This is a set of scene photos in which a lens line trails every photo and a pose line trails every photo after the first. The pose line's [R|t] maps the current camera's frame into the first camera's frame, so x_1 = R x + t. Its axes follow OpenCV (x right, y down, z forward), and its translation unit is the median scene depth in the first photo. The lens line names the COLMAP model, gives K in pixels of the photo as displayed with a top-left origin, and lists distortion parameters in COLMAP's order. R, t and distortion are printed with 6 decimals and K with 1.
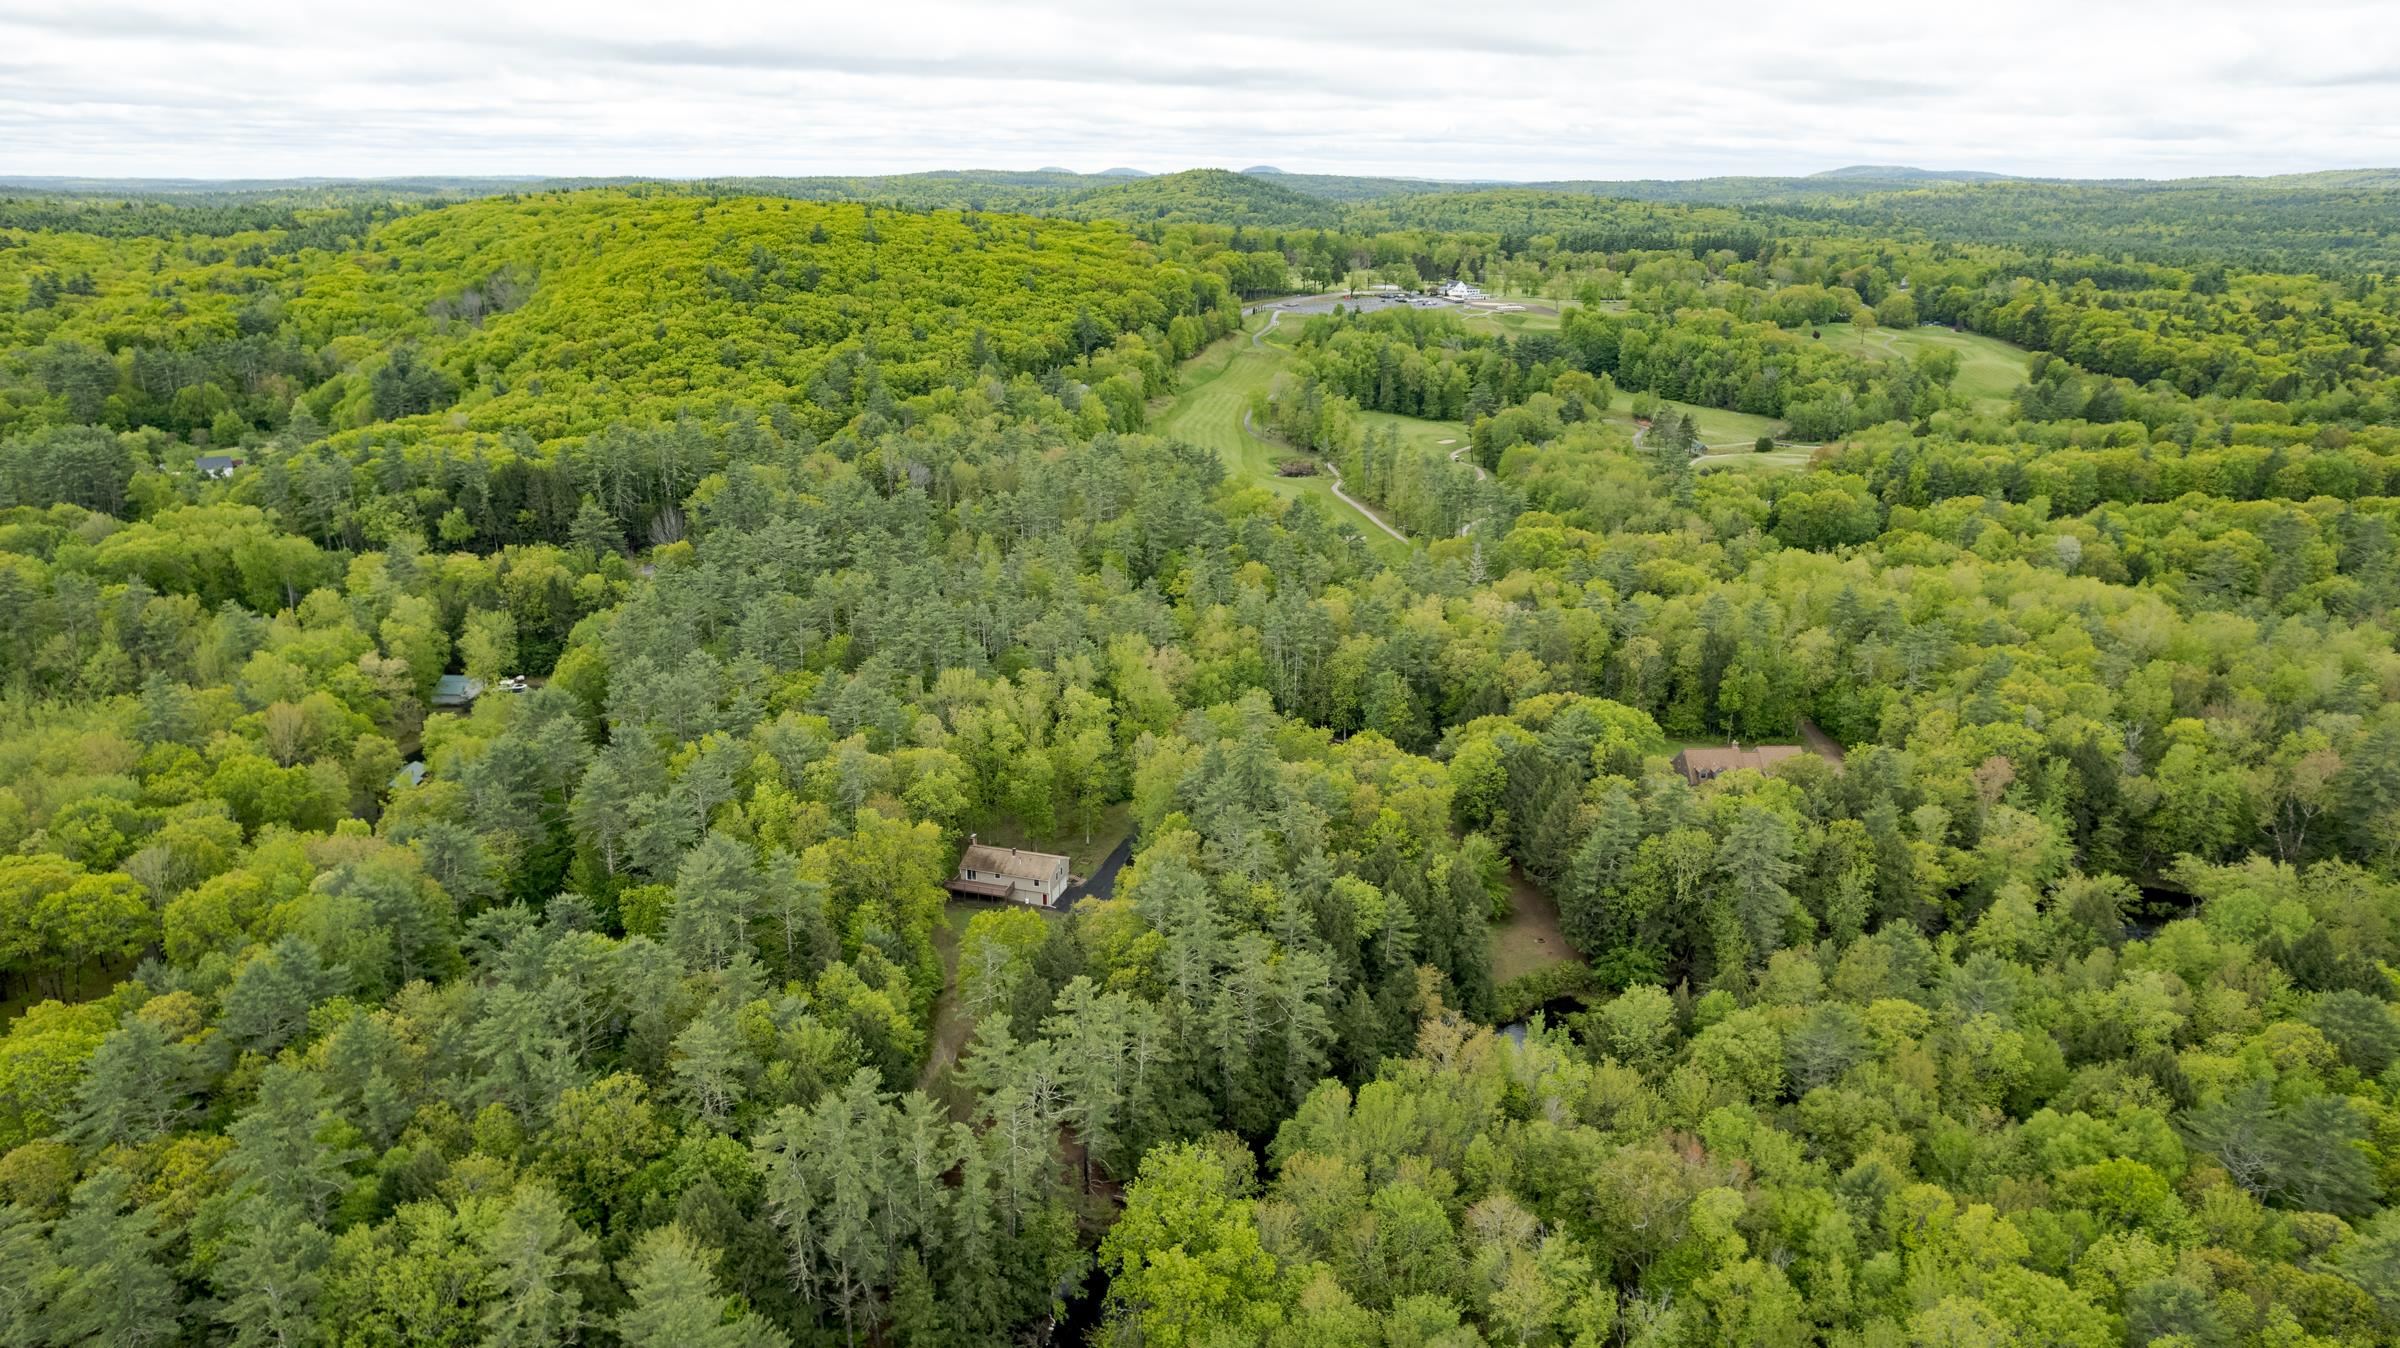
lens RADIAL K [[1552.9, 0, 1200.0], [0, 1552.9, 674.0], [0, 0, 1]] dist [-0.075201, 0.058628]
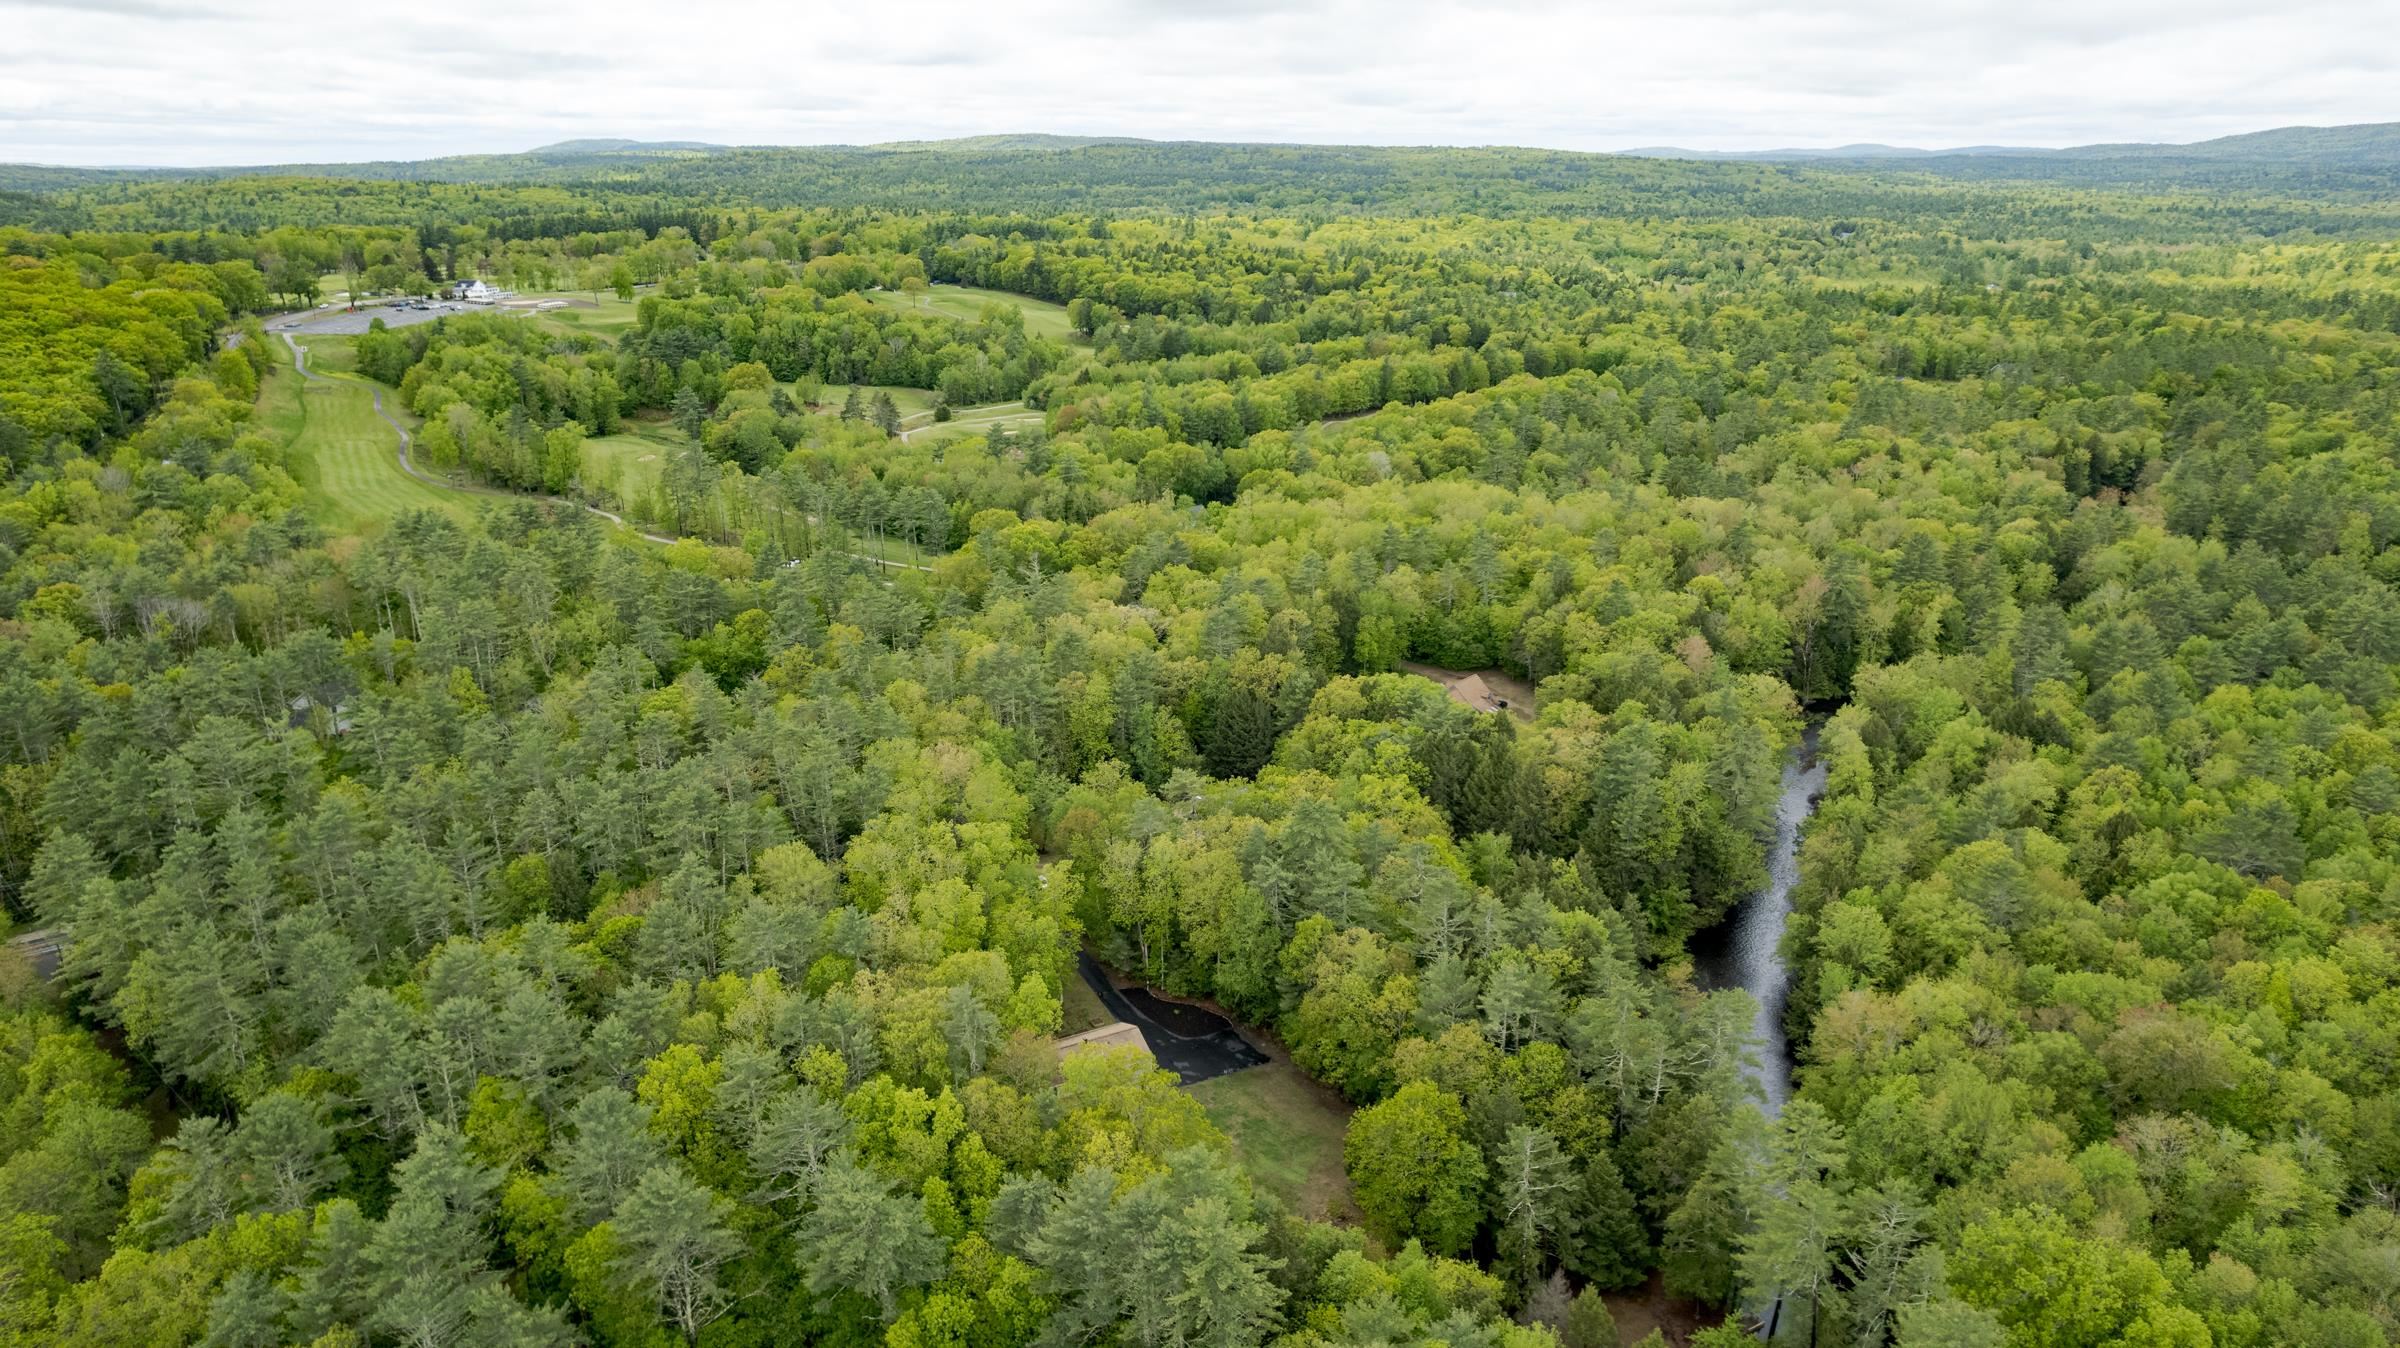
lens RADIAL K [[1536.0, 0, 1200.0], [0, 1536.0, 674.0], [0, 0, 1]] dist [-0.084323, 0.074581]
pose [[0.720756, -0.234656, 0.652264, -0.243425], [0.222410, 0.969495, 0.103017, -0.058266], [-0.656540, 0.070820, 0.750959, 0.174225]]
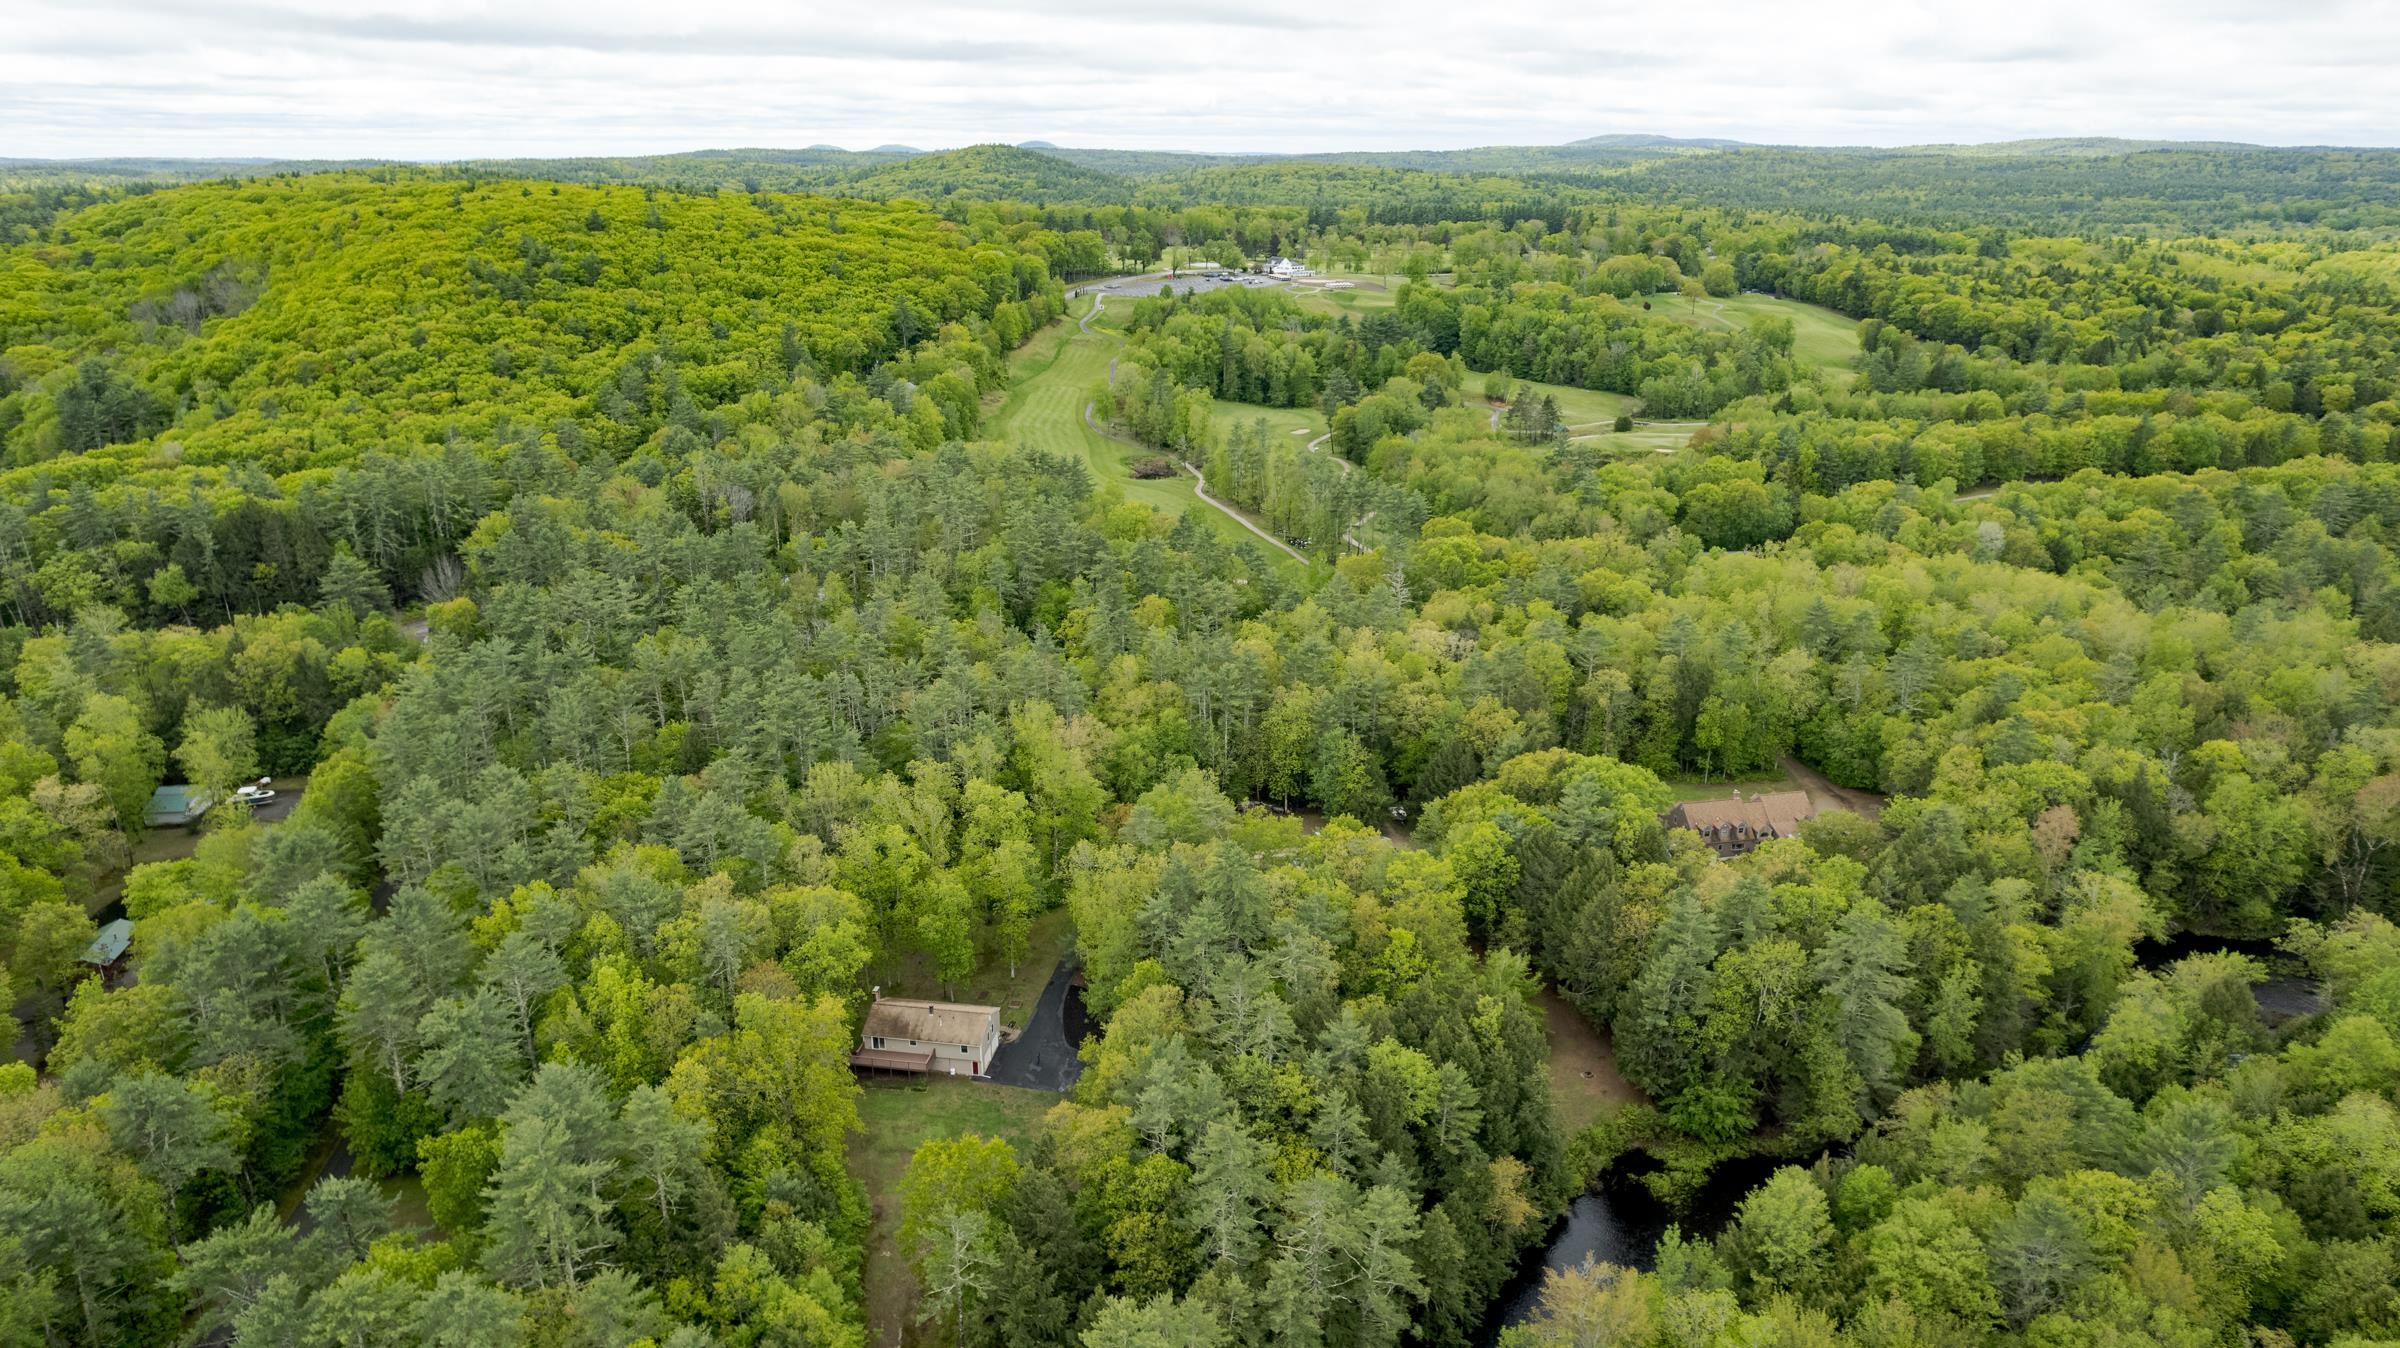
lens RADIAL K [[1536.0, 0, 1200.0], [0, 1536.0, 674.0], [0, 0, 1]] dist [-0.084323, 0.074581]
pose [[0.990120, -0.051559, 0.130398, -0.035576], [0.049120, 0.998554, 0.021853, -0.030834], [-0.131336, -0.015232, 0.991221, 0.097092]]
